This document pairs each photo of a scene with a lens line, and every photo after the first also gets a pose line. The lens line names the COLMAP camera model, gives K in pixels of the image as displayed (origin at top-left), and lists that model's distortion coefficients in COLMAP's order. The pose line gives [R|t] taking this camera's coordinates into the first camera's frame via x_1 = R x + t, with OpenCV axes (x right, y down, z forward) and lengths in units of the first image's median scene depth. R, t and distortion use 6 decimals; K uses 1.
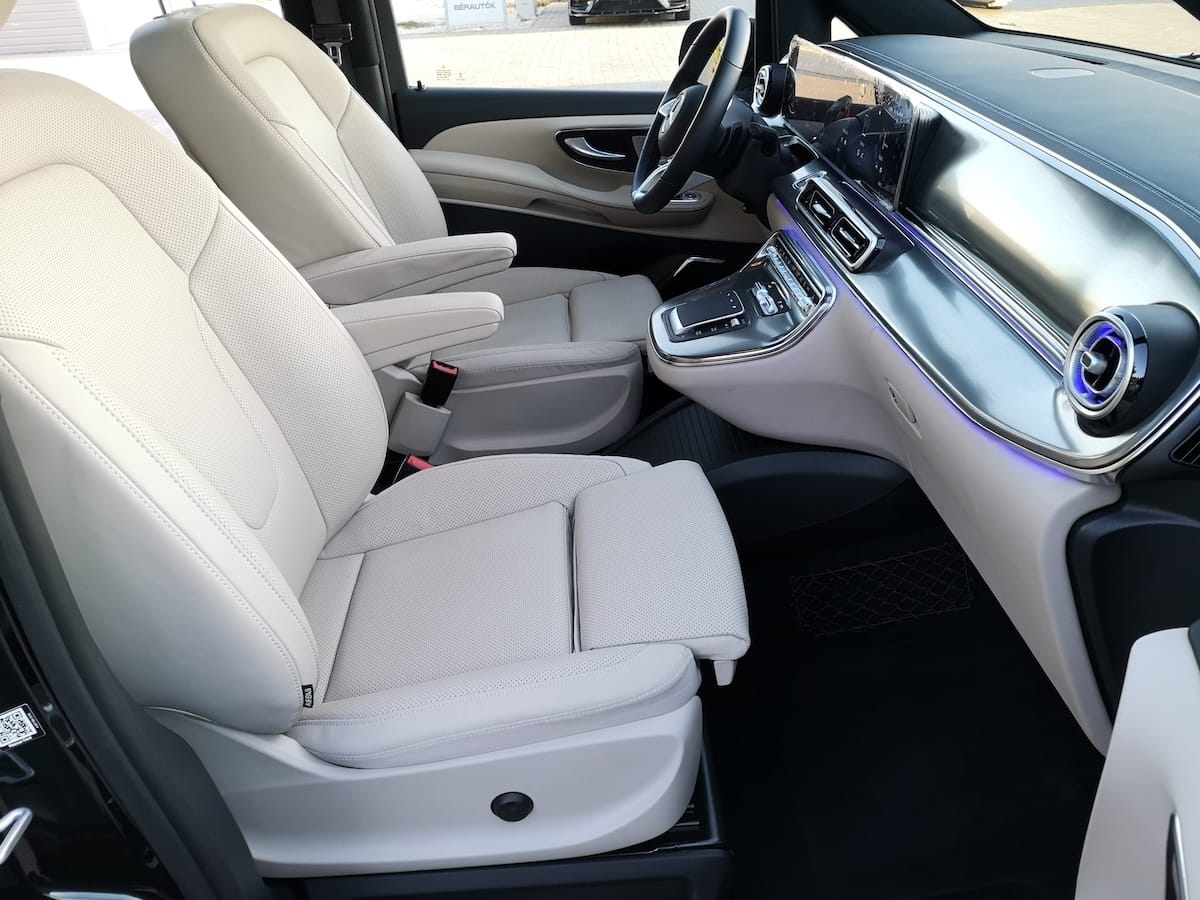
lens RADIAL K [[937.4, 0, 600.0], [0, 937.4, 450.0], [0, 0, 1]] dist [0.058060, -0.076485]
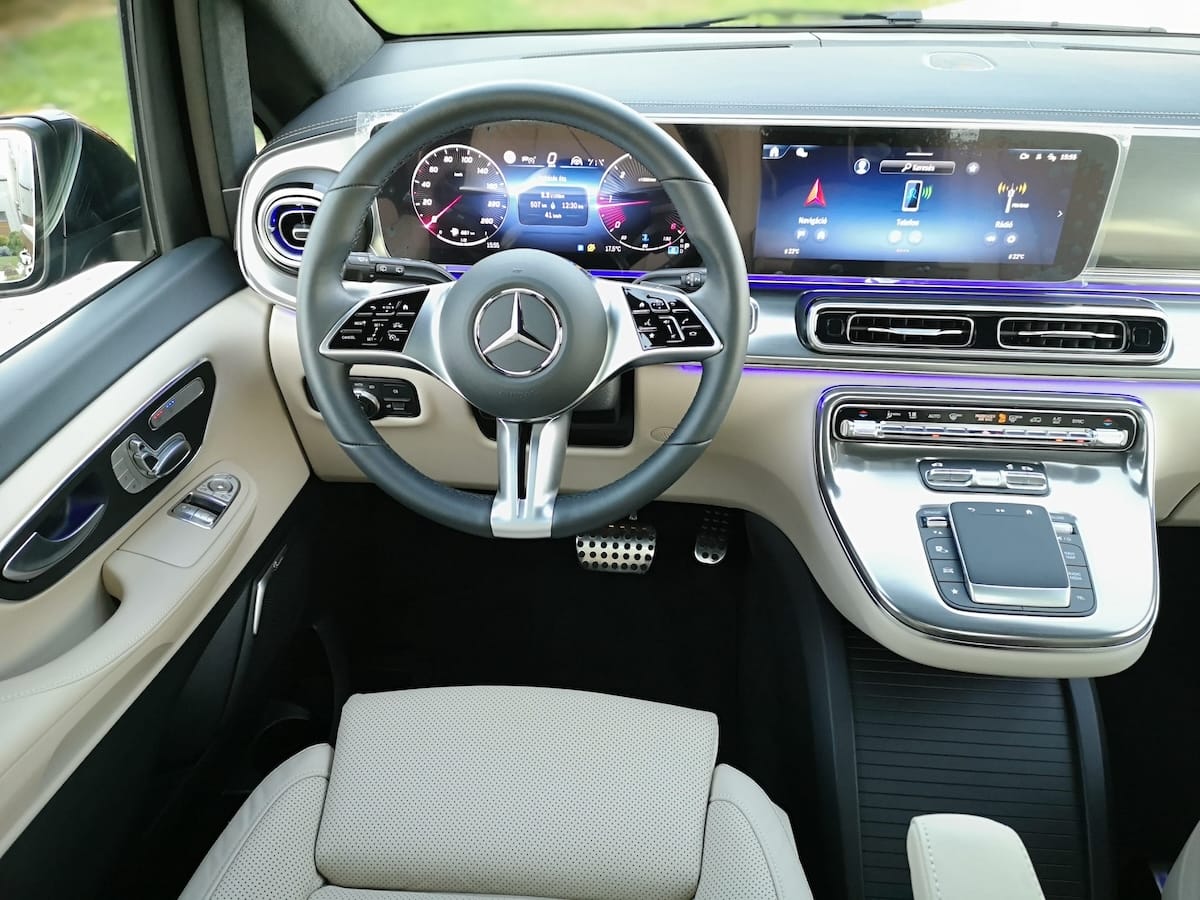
lens RADIAL K [[937.4, 0, 600.0], [0, 937.4, 450.0], [0, 0, 1]] dist [0.058060, -0.076485]
pose [[0.127744, -0.539365, 0.832326, -0.328386], [0.491150, 0.763479, 0.419370, -0.486836], [-0.861657, 0.355225, 0.362439, 0.826106]]
